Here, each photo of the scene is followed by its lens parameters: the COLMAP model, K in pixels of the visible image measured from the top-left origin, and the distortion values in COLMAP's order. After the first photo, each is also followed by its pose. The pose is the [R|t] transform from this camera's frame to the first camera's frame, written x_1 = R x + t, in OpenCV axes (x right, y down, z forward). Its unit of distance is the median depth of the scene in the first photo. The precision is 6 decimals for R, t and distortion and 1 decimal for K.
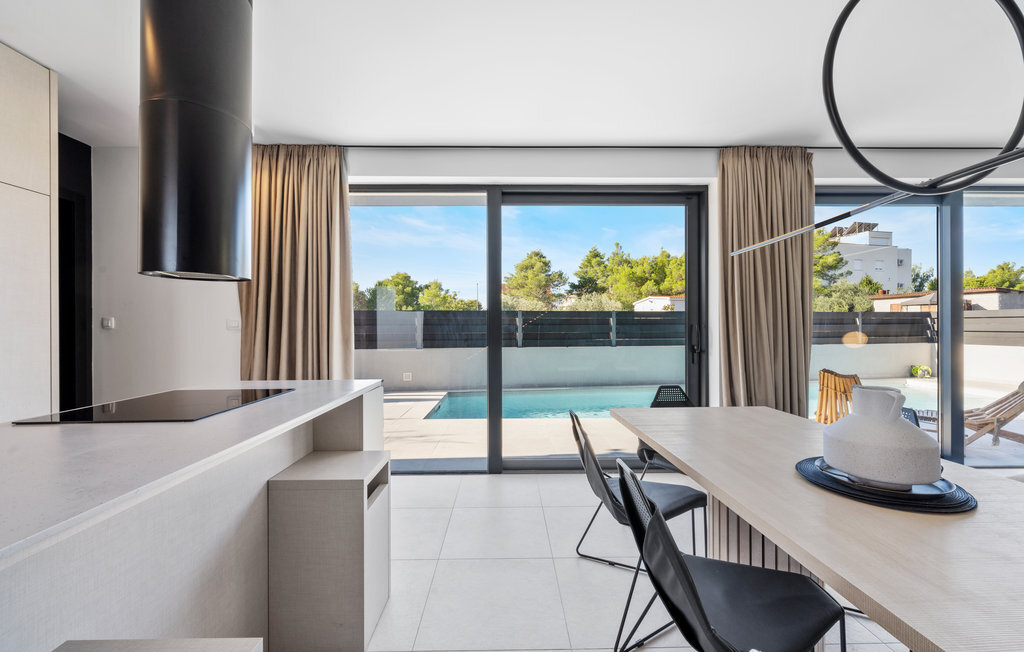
lens RADIAL K [[412.5, 0, 502.6], [0, 412.5, 327.0], [0, 0, 1]] dist [-0.001773, 0.000296]
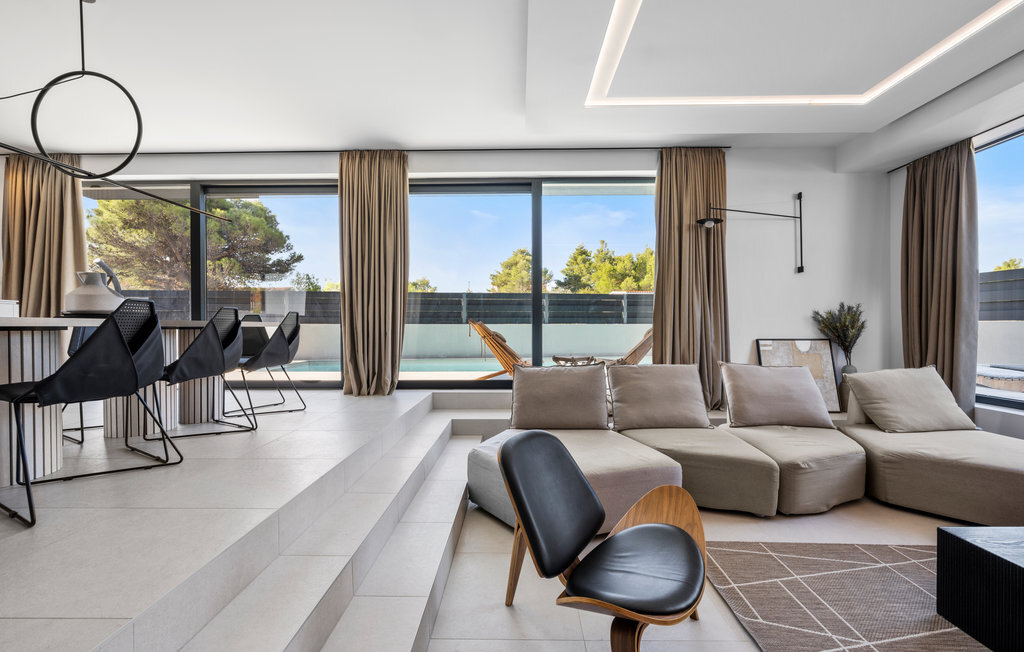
lens RADIAL K [[412.5, 0, 506.0], [0, 412.5, 332.4], [0, 0, 1]] dist [-0.001773, 0.000296]
pose [[0.999589, 0.001464, -0.028623, 0.079537], [-0.001087, 0.999912, 0.013213, 0.010389], [0.028640, -0.013177, 0.999503, -0.025464]]
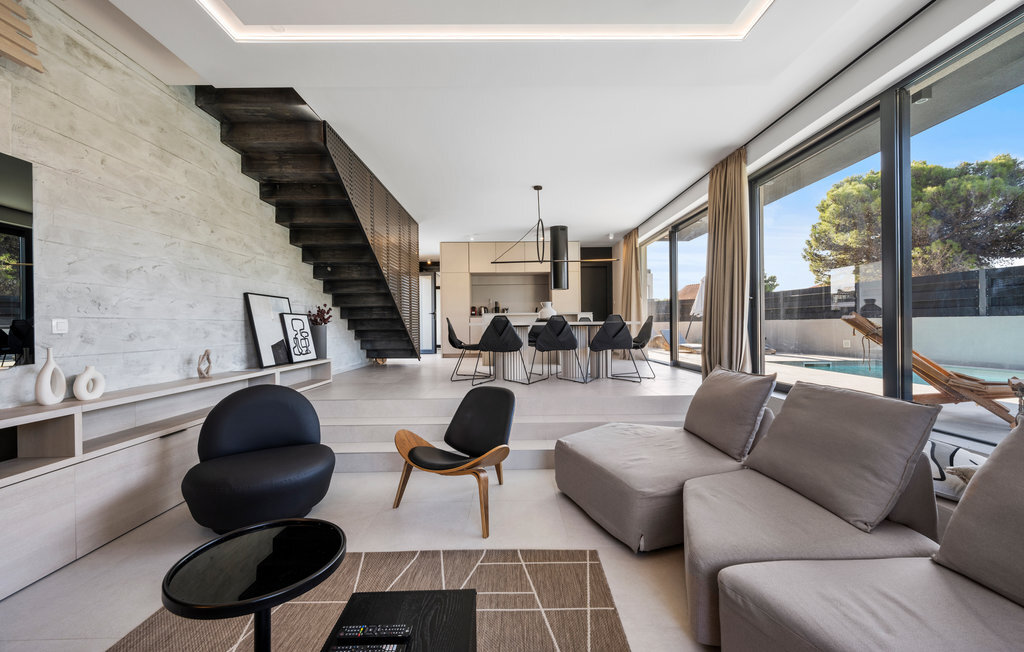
lens RADIAL K [[412.5, 0, 512.9], [0, 412.5, 326.0], [0, 0, 1]] dist [-0.001773, 0.000296]
pose [[-0.017208, 0.004900, -0.999840, 0.149533], [0.009879, 0.999940, 0.004730, 0.010024], [0.999803, -0.009796, -0.017255, 0.018028]]
